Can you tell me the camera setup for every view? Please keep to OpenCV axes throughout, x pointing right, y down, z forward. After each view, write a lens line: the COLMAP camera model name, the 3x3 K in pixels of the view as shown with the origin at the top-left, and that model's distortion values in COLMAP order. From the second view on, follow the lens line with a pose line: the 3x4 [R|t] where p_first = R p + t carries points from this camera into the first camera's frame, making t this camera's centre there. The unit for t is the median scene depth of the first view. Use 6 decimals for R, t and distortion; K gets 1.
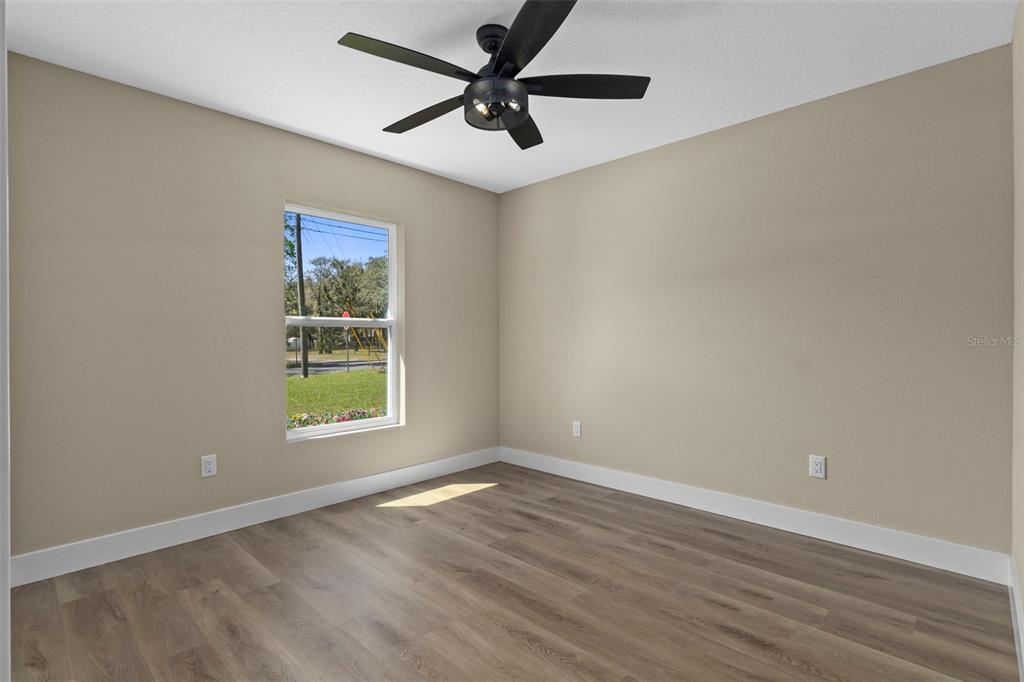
lens RADIAL K [[596.1, 0, 511.3], [0, 596.1, 327.6], [0, 0, 1]] dist [-0.004725, -0.000254]
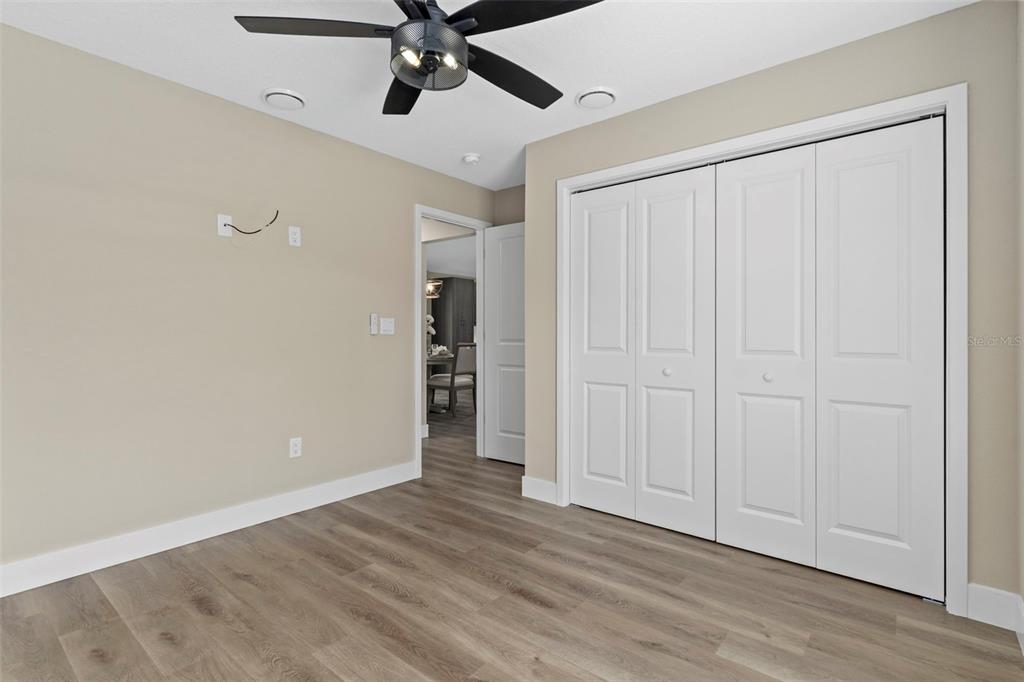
lens RADIAL K [[596.1, 0, 511.3], [0, 596.1, 327.6], [0, 0, 1]] dist [-0.004725, -0.000254]
pose [[-0.997852, -0.001148, -0.065496, -0.088917], [0.000523, 0.999675, -0.025491, 0.034245], [0.065504, -0.025471, -0.997527, 1.989473]]
